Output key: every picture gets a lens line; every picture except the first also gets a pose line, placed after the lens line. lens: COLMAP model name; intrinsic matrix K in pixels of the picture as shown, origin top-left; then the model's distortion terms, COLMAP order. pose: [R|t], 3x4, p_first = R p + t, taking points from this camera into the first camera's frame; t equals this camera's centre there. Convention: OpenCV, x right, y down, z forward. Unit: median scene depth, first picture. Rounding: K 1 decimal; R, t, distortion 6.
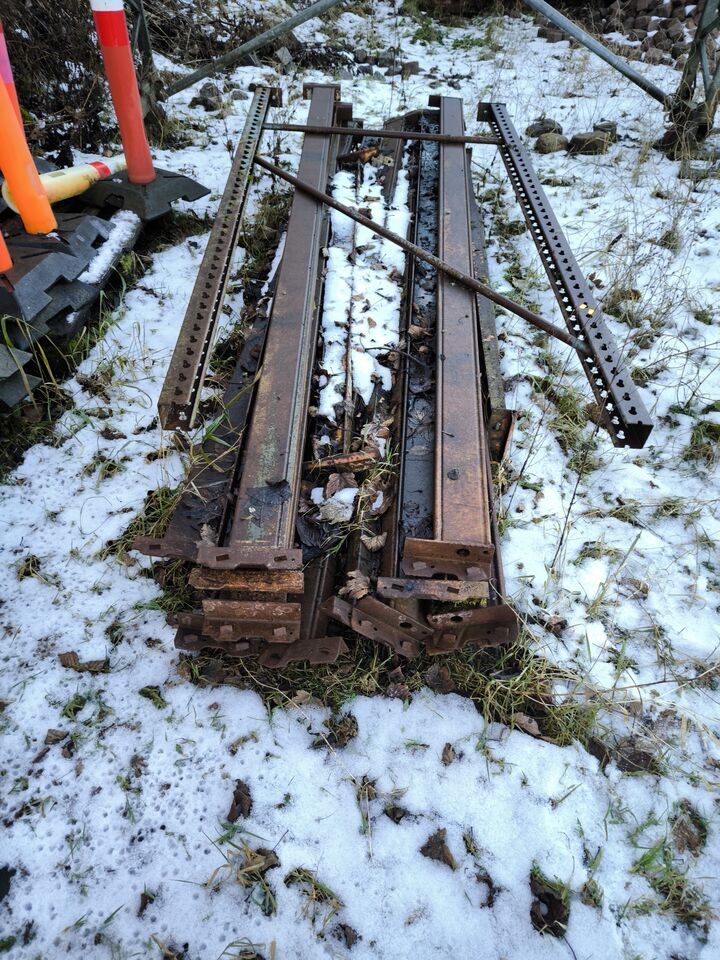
lens RADIAL K [[659.2, 0, 356.0], [0, 659.2, 478.6], [0, 0, 1]] dist [0.035738, -0.028737]
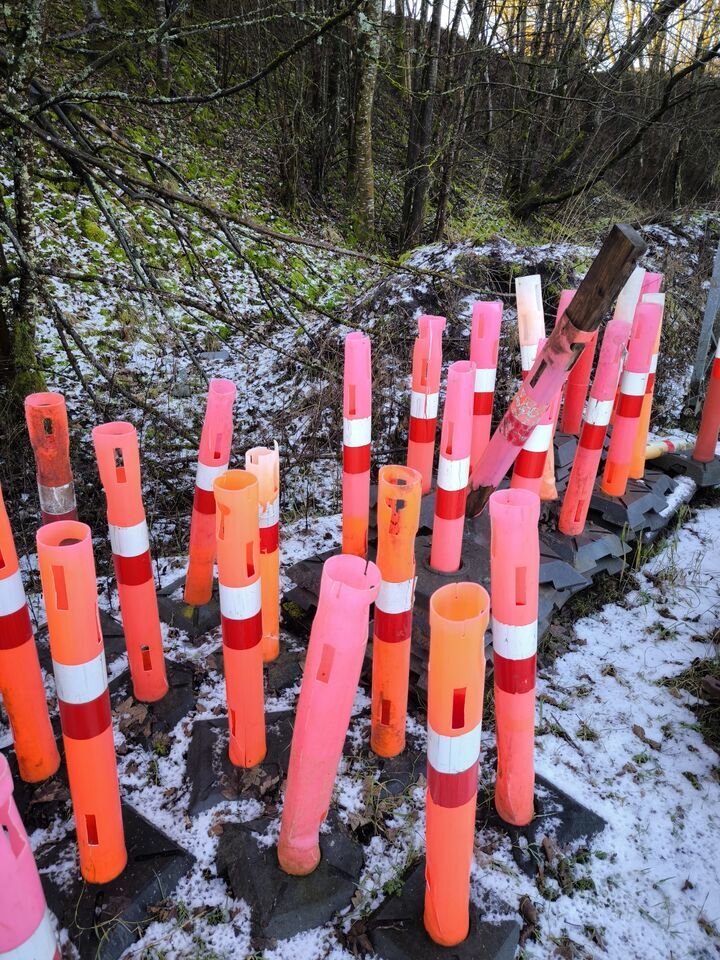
lens RADIAL K [[659.2, 0, 356.0], [0, 659.2, 478.6], [0, 0, 1]] dist [0.035738, -0.028737]
pose [[0.795314, 0.228874, -0.561331, -0.183077], [-0.412989, 0.882417, -0.225345, 0.311209], [0.443752, 0.411044, 0.796321, -0.644062]]
